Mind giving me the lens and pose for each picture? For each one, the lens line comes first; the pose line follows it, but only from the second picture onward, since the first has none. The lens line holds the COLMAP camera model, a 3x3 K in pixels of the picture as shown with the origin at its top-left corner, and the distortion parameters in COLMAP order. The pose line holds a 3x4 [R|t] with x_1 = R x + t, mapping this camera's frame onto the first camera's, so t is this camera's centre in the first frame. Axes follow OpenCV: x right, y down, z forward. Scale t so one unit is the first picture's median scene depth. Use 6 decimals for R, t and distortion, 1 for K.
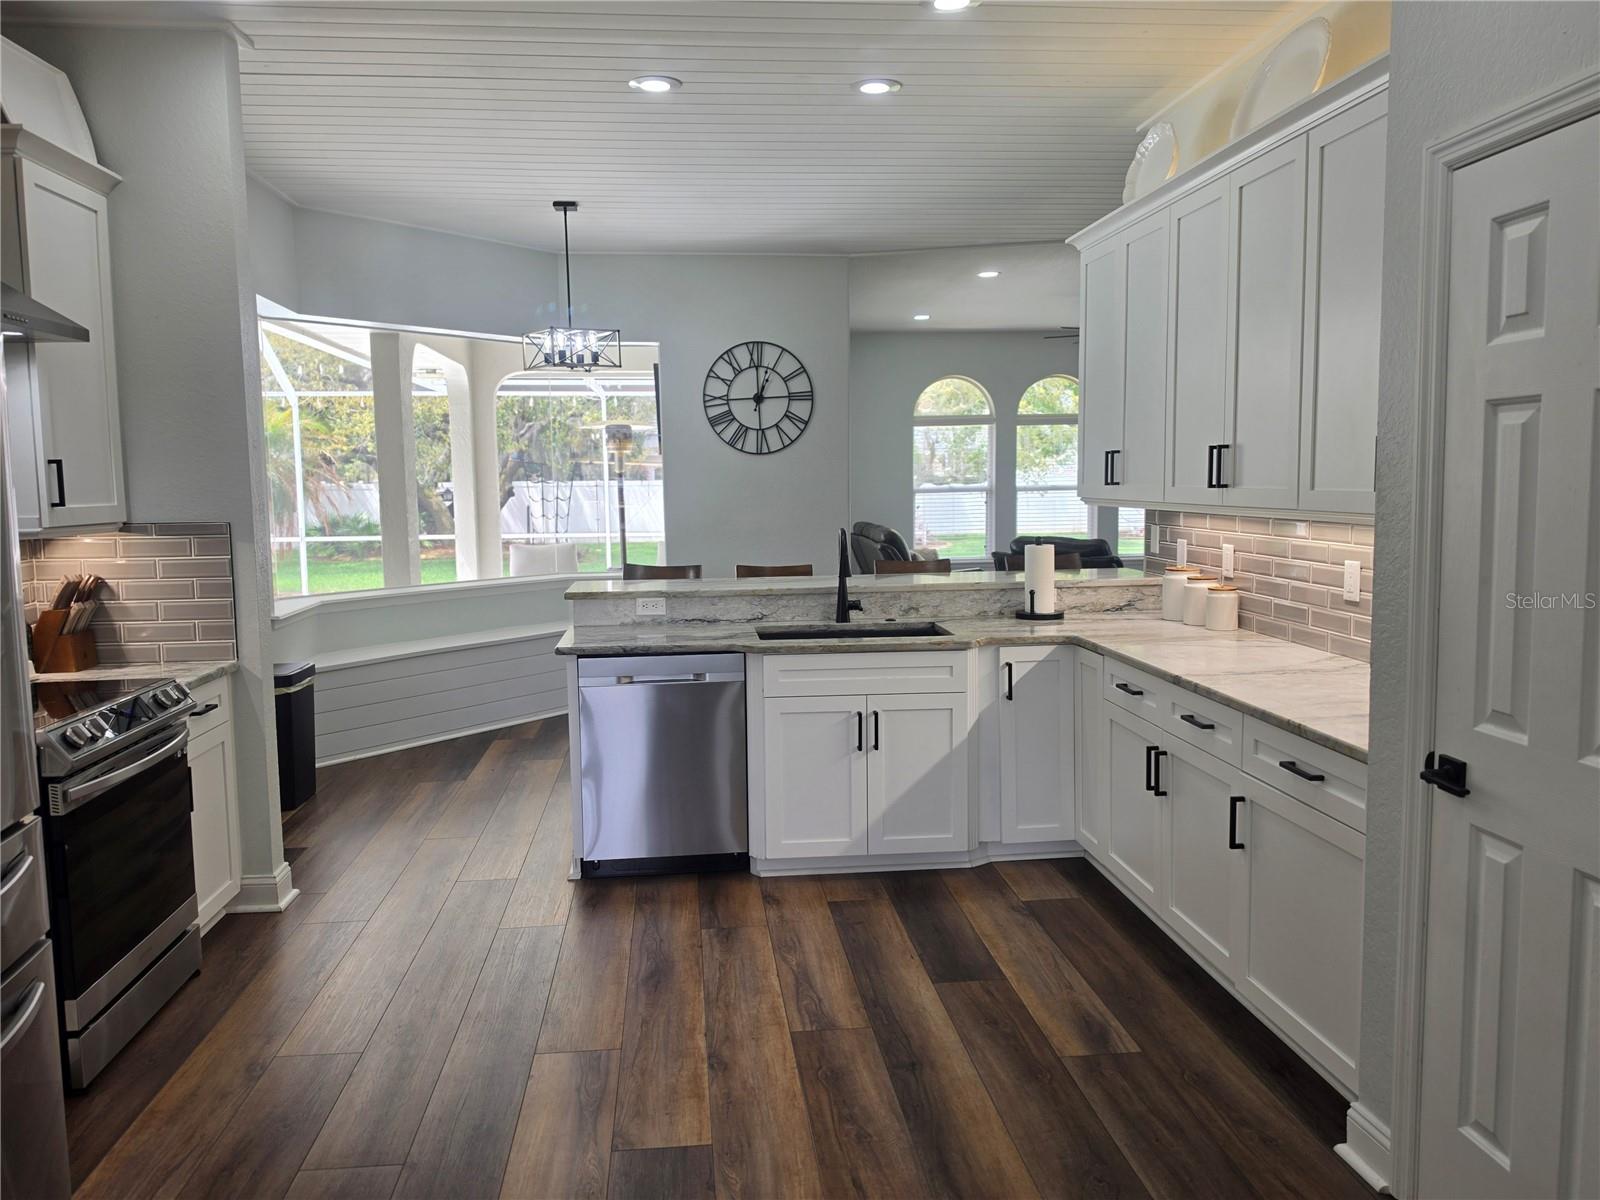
lens RADIAL K [[1177.0, 0, 801.9], [0, 1177.0, 586.5], [0, 0, 1]] dist [0.067752, -0.080455]
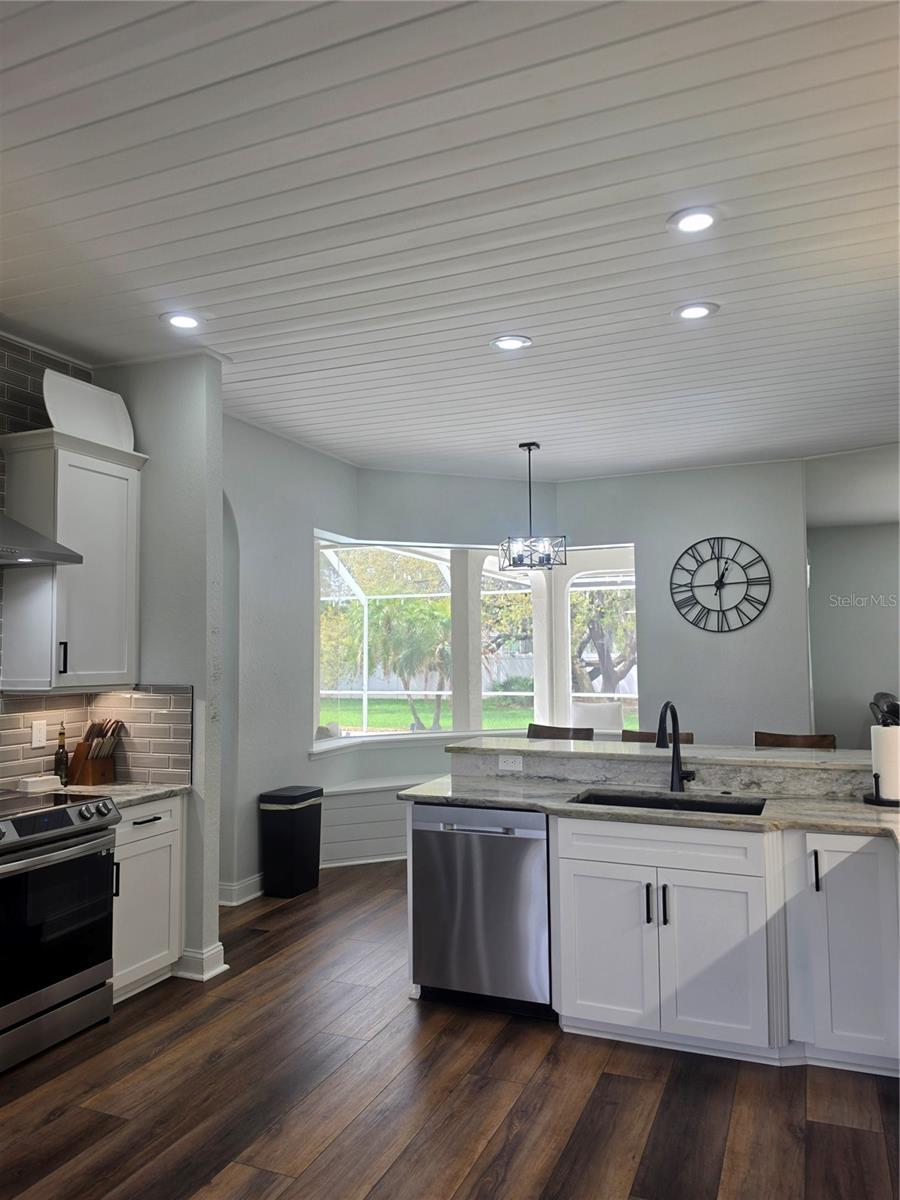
lens RADIAL K [[882.7, 0, 444.4], [0, 882.7, 607.6], [0, 0, 1]] dist [0.067752, -0.080455]
pose [[0.874300, -0.018965, -0.485015, 0.267745], [-0.048270, 0.990886, -0.125757, -0.024989], [0.482980, 0.133361, 0.865416, 0.201761]]
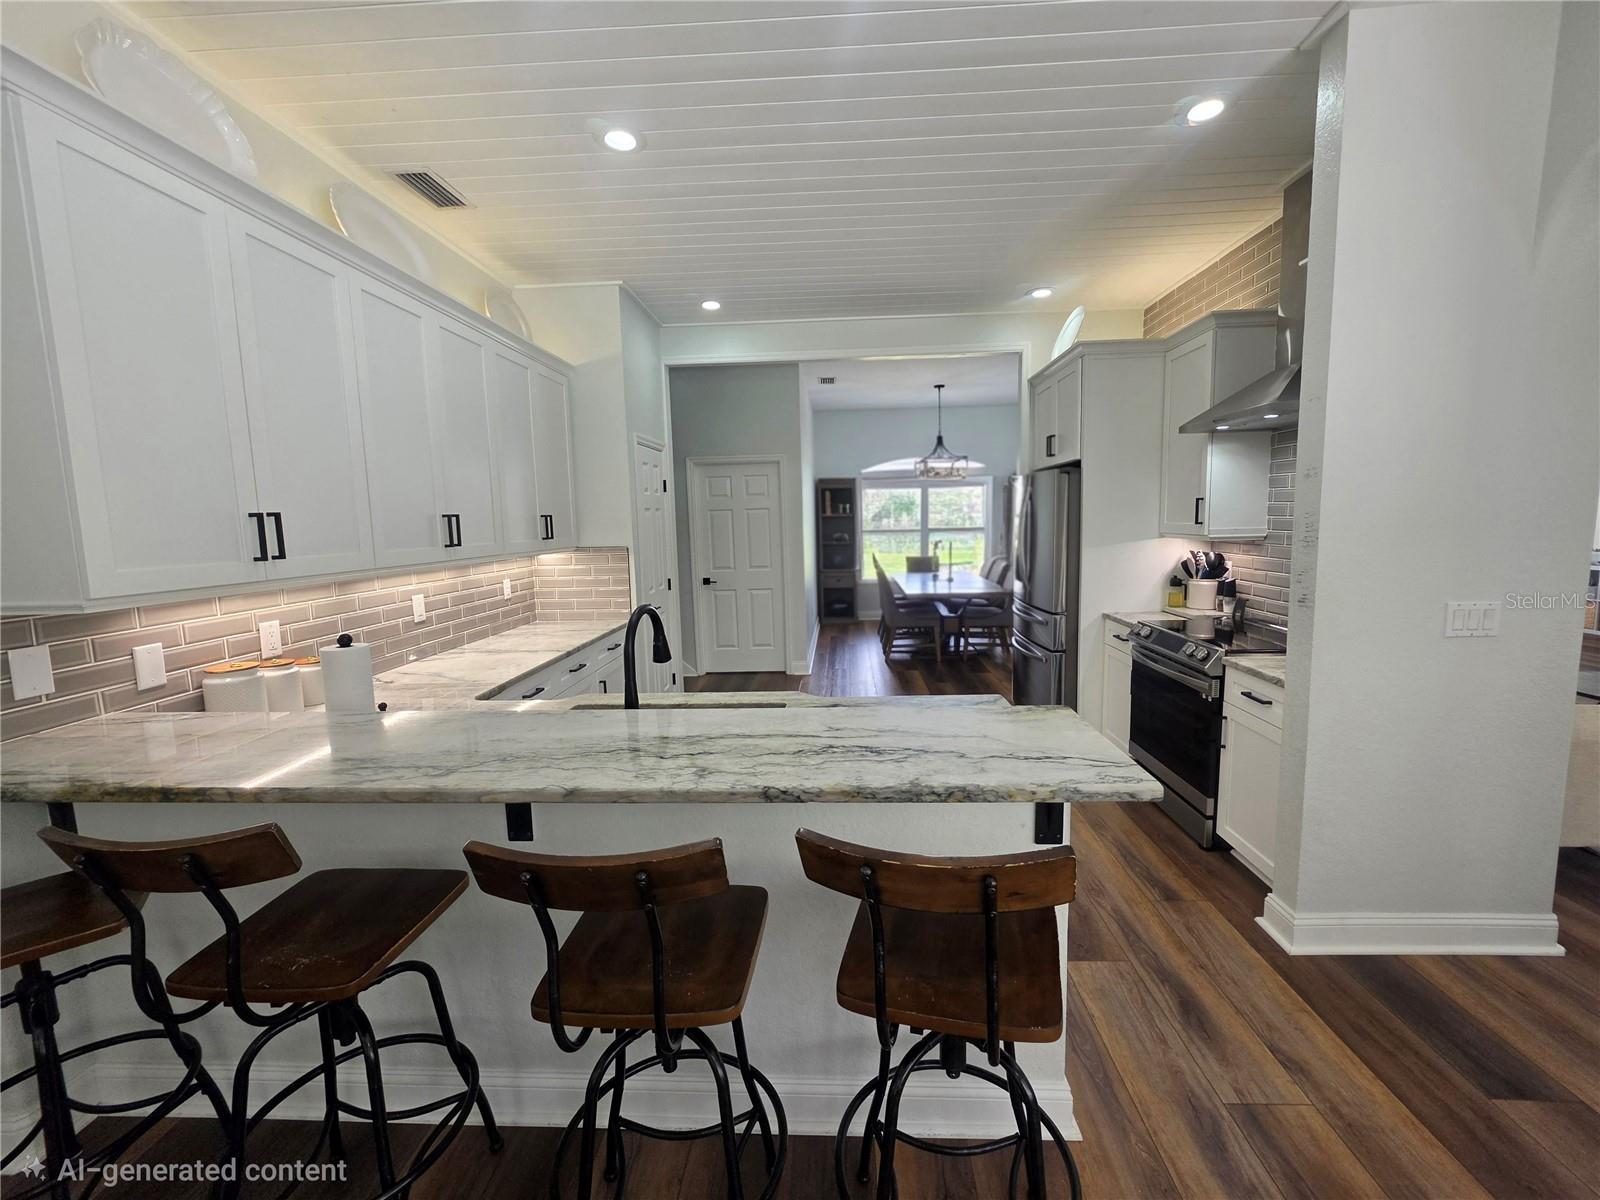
lens RADIAL K [[646.4, 0, 809.4], [0, 646.4, 576.6], [0, 0, 1]] dist [-0.003978, 0.000835]
pose [[-0.986900, 0.024639, 0.159439, -0.179323], [0.056665, 0.978244, 0.199571, -0.203202], [-0.151052, 0.205991, -0.966825, 1.933626]]
